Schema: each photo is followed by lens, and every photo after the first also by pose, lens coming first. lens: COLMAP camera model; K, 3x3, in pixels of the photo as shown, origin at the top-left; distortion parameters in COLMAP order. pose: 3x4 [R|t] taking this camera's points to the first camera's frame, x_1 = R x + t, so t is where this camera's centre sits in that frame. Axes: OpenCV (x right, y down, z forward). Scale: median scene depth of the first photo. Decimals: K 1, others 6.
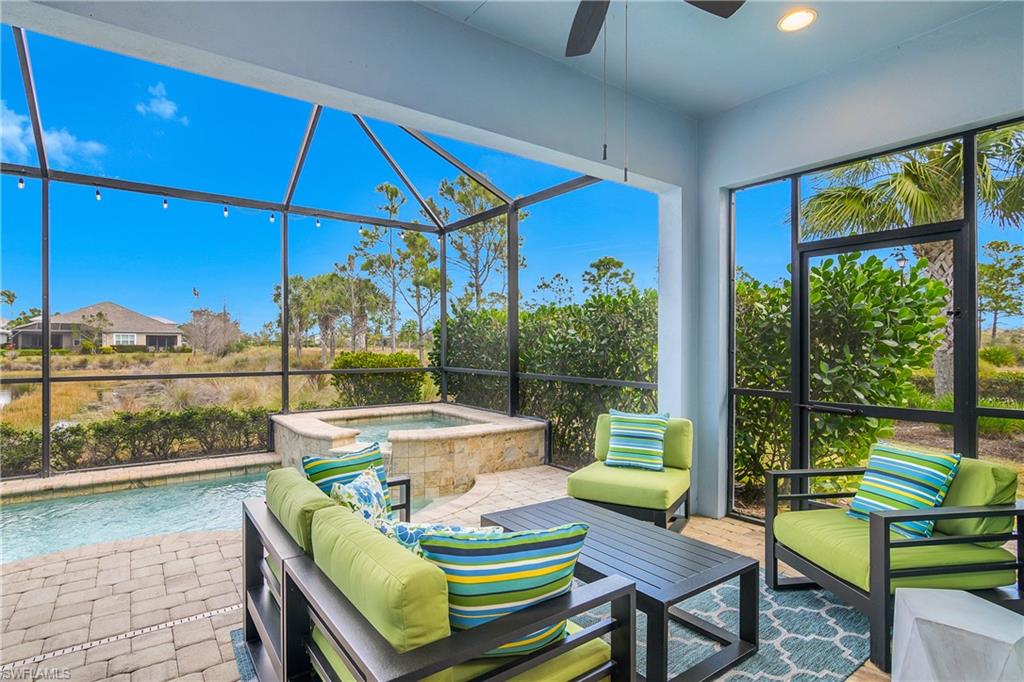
lens RADIAL K [[517.0, 0, 507.9], [0, 517.0, 342.5], [0, 0, 1]] dist [-0.015795, 0.002150]
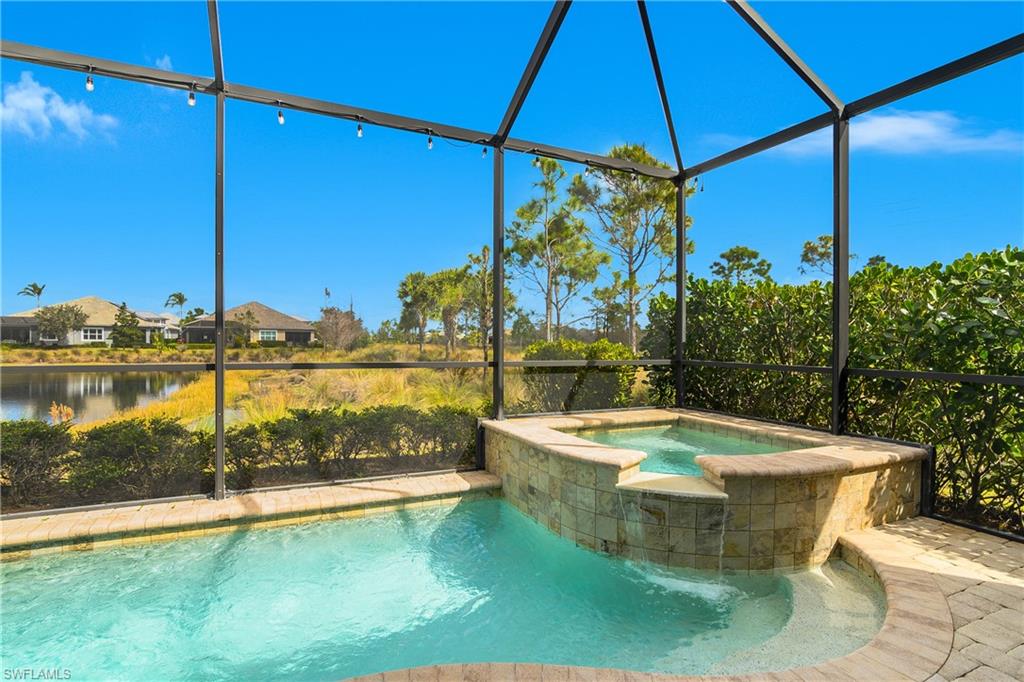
lens RADIAL K [[502.7, 0, 505.6], [0, 502.7, 343.2], [0, 0, 1]] dist [-0.028711, 0.006891]
pose [[0.981268, 0.006100, -0.192550, -0.043556], [-0.005162, 0.999972, 0.005374, 0.003903], [0.192578, -0.004279, 0.981272, 0.045239]]
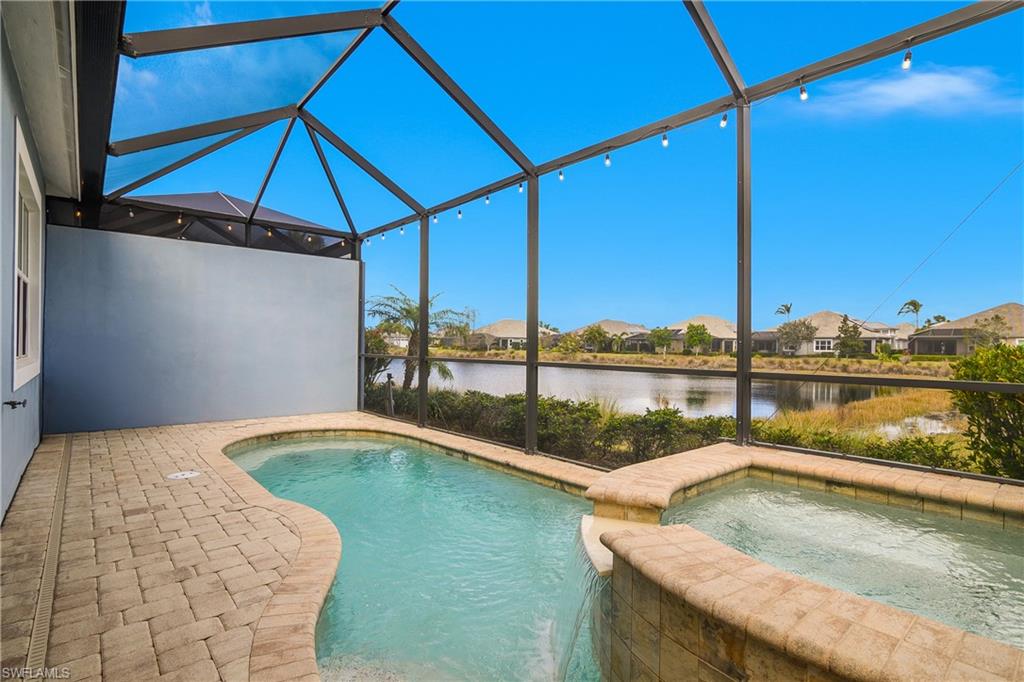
lens RADIAL K [[502.7, 0, 507.1], [0, 502.7, 343.7], [0, 0, 1]] dist [-0.028711, 0.006891]
pose [[0.069710, -0.006494, -0.997546, 0.018580], [-0.006792, 0.999953, -0.006984, 0.004635], [0.997544, 0.007262, 0.069663, 0.106699]]
